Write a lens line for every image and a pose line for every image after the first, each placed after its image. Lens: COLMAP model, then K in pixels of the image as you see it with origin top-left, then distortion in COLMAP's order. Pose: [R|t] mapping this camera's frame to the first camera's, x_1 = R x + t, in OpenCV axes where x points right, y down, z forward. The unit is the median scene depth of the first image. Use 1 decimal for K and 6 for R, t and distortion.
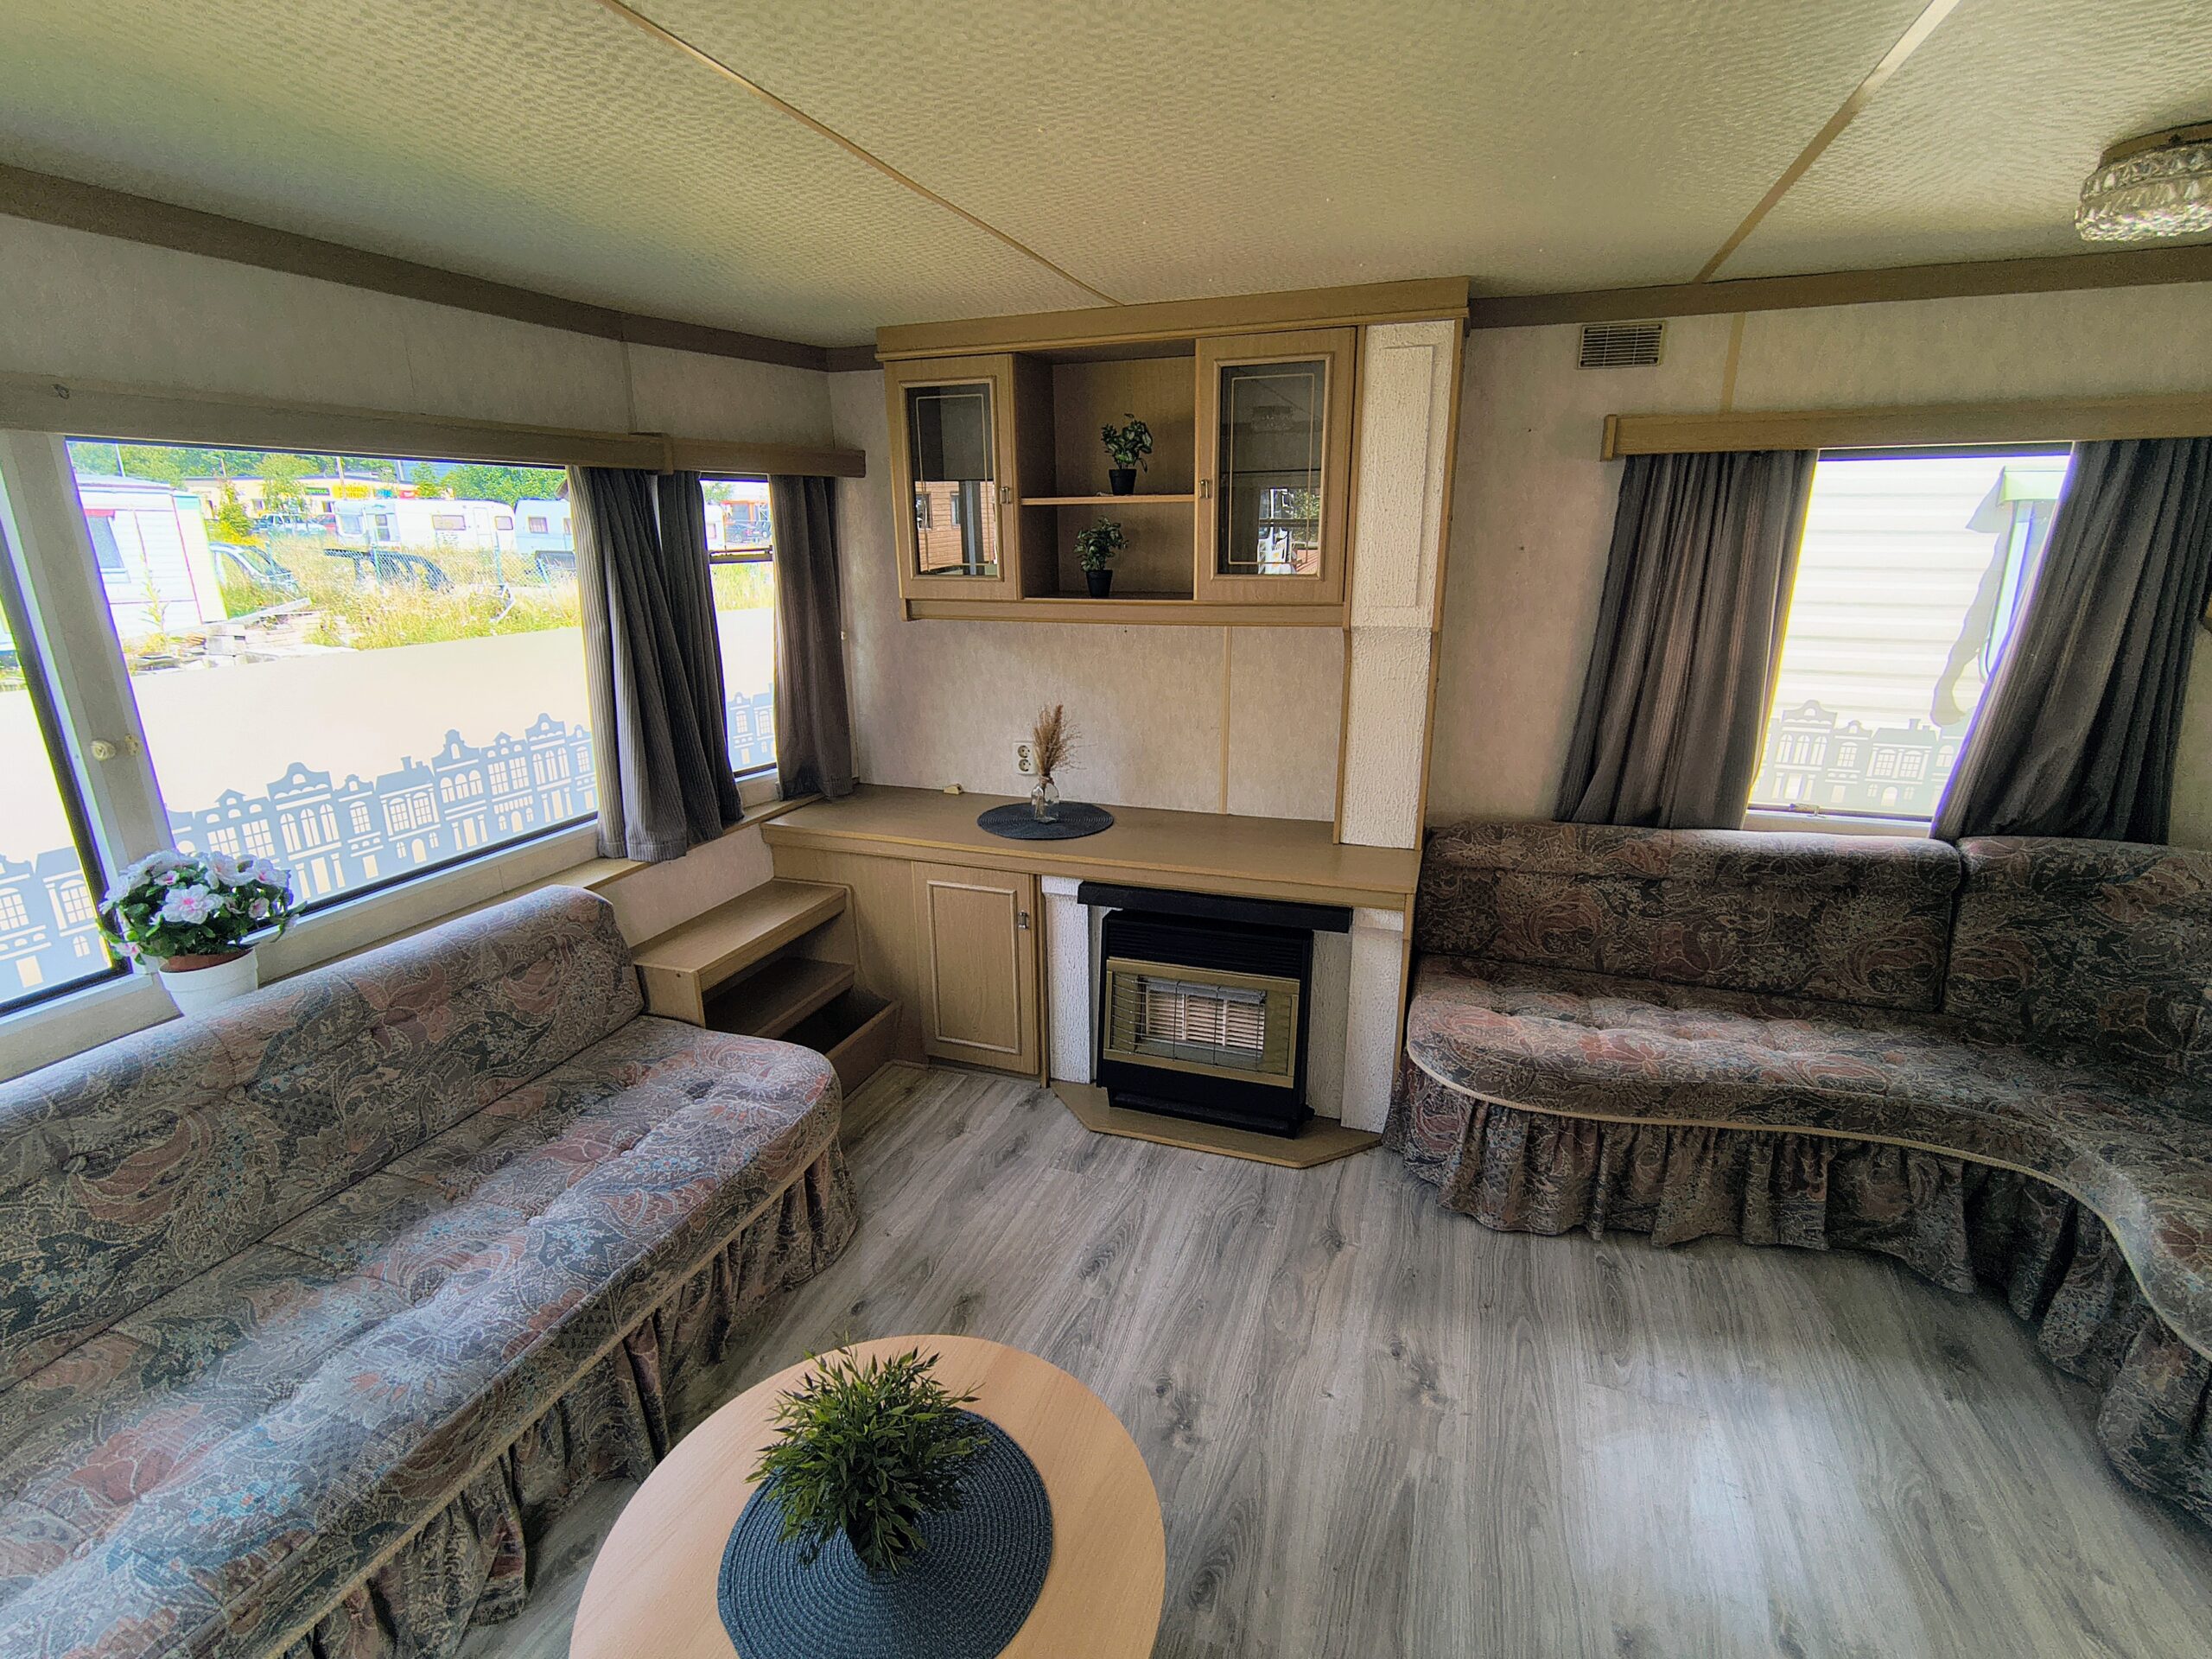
lens RADIAL K [[1031.0, 0, 1108.7], [0, 1031.0, 831.1], [0, 0, 1]] dist [-0.004598, 0.003232]
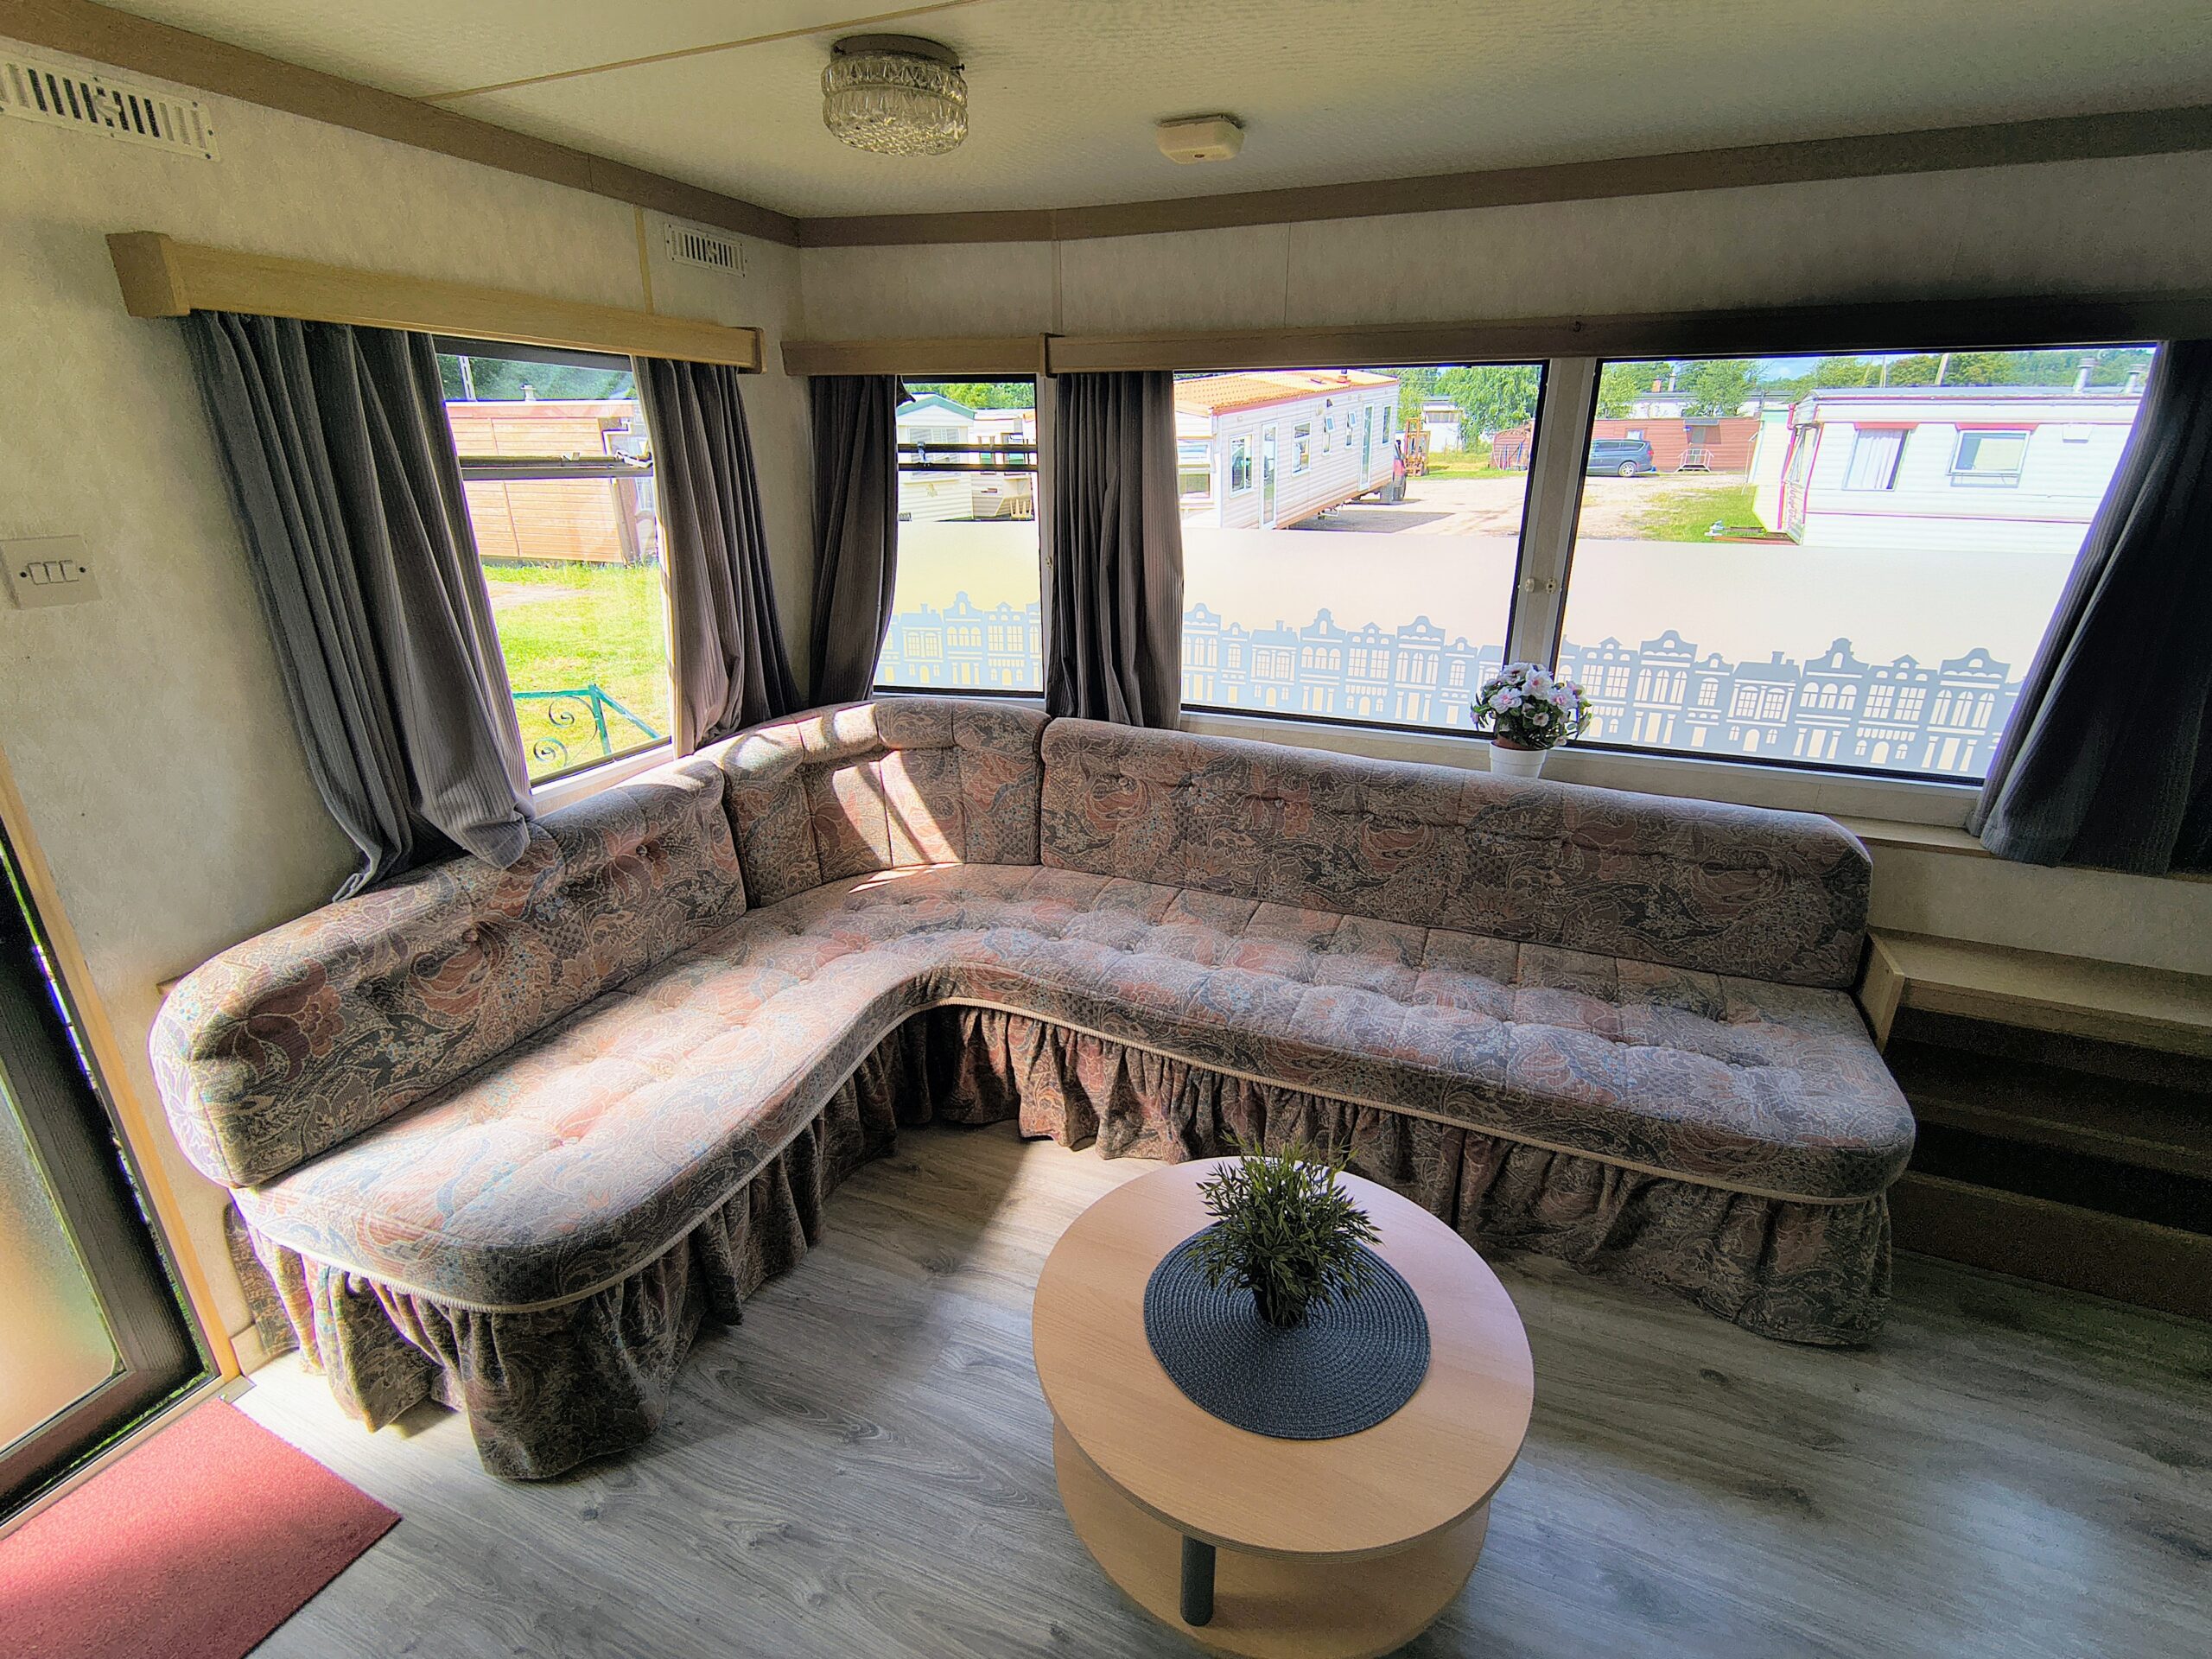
lens RADIAL K [[1031.0, 0, 1107.7], [0, 1031.0, 832.3], [0, 0, 1]] dist [-0.004598, 0.003232]
pose [[-0.056377, 0.351406, -0.934524, 0.367926], [-0.285464, 0.891264, 0.352360, -0.076361], [0.956730, 0.286638, 0.050067, 0.321715]]
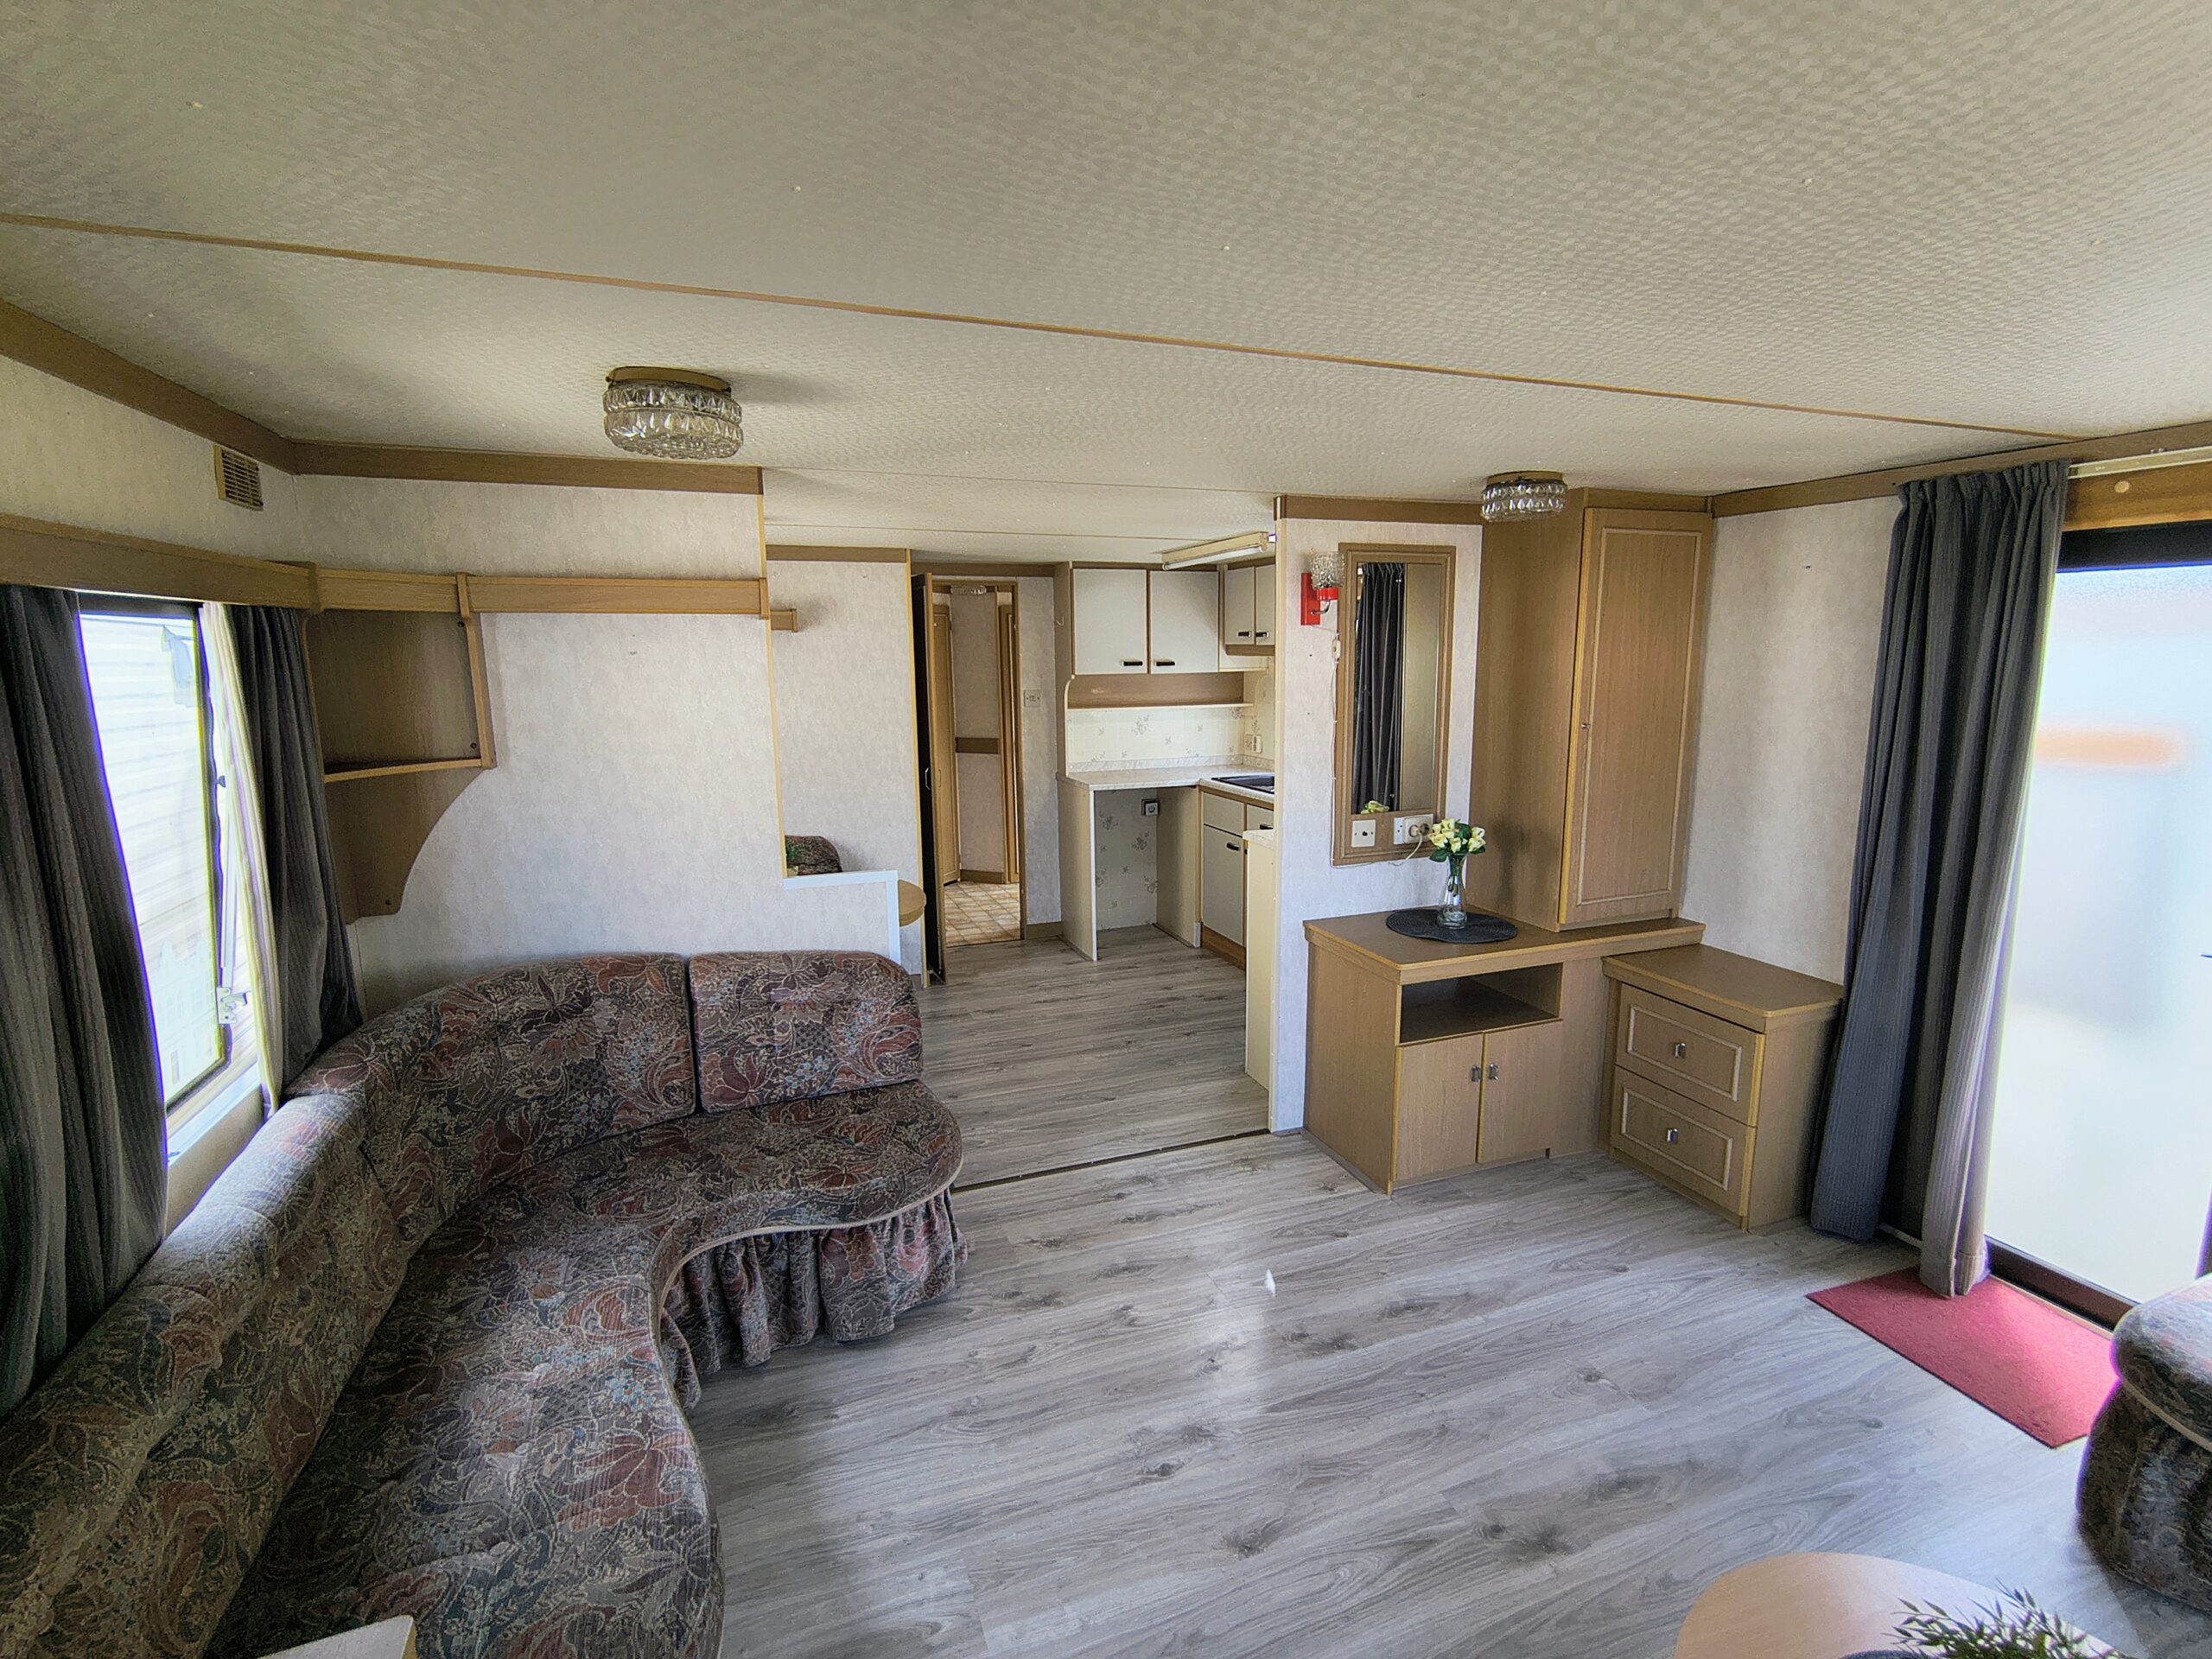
lens RADIAL K [[1031.0, 0, 1108.0], [0, 1031.0, 832.3], [0, 0, 1]] dist [-0.004598, 0.003232]
pose [[-0.643629, -0.123083, 0.755375, -0.143682], [0.230145, 0.910175, 0.344406, -0.302498], [-0.729914, 0.395516, -0.557488, 0.921912]]
